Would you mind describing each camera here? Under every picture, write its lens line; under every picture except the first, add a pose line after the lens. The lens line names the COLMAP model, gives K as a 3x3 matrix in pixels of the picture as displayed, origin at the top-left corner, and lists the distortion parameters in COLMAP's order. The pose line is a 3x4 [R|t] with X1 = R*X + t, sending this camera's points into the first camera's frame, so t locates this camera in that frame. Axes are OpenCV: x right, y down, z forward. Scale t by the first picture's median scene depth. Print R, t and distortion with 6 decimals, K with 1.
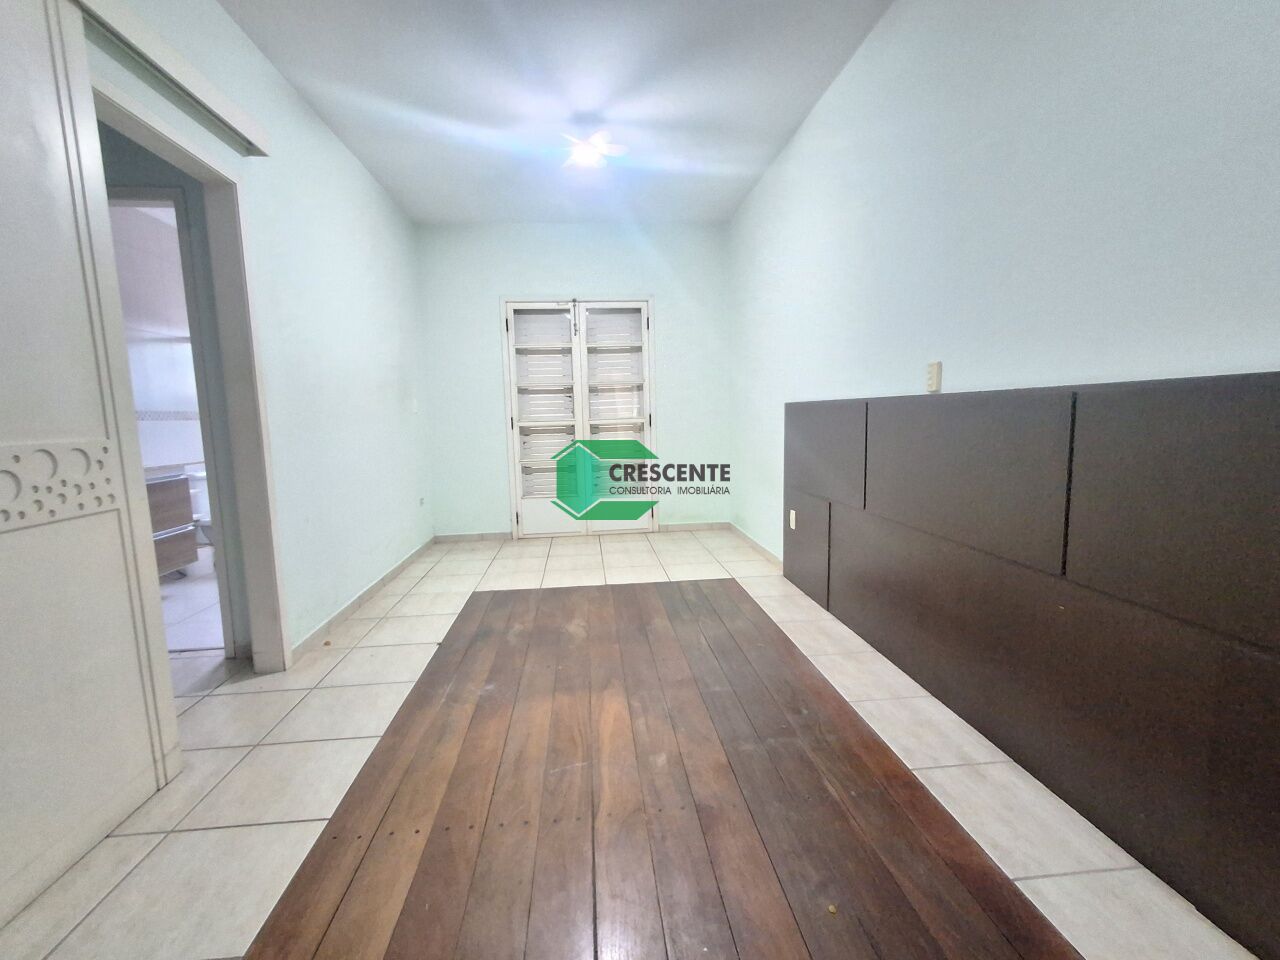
lens RADIAL K [[580.3, 0, 639.4], [0, 580.3, 484.2], [0, 0, 1]] dist [0.000532, -0.002327]
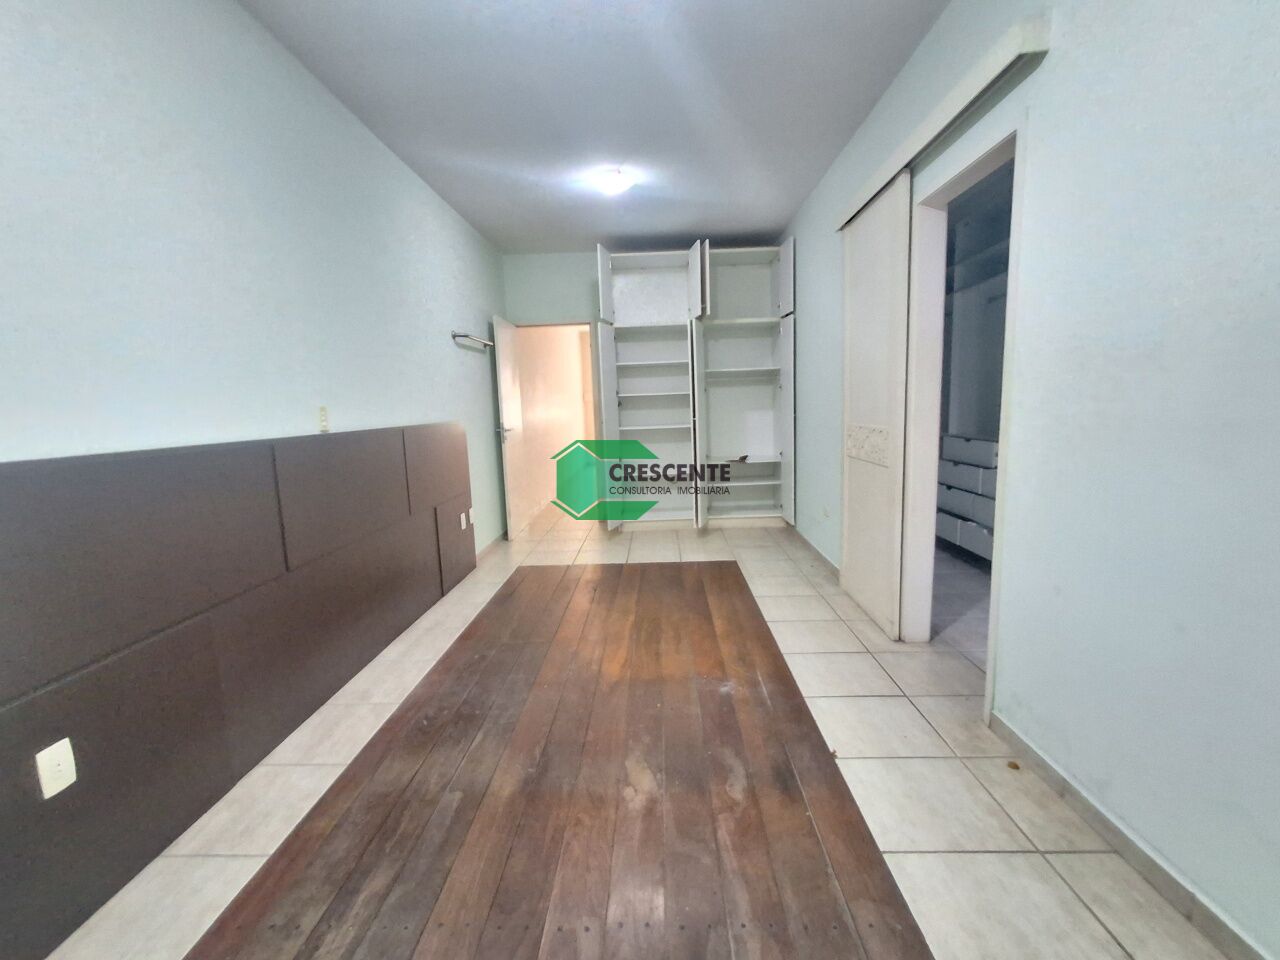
lens RADIAL K [[580.3, 0, 639.4], [0, 580.3, 484.2], [0, 0, 1]] dist [0.000532, -0.002327]
pose [[-0.990390, 0.043092, 0.131420, -0.234946], [0.075135, 0.965414, 0.249662, -0.252640], [-0.116116, 0.257137, -0.959374, 1.743222]]
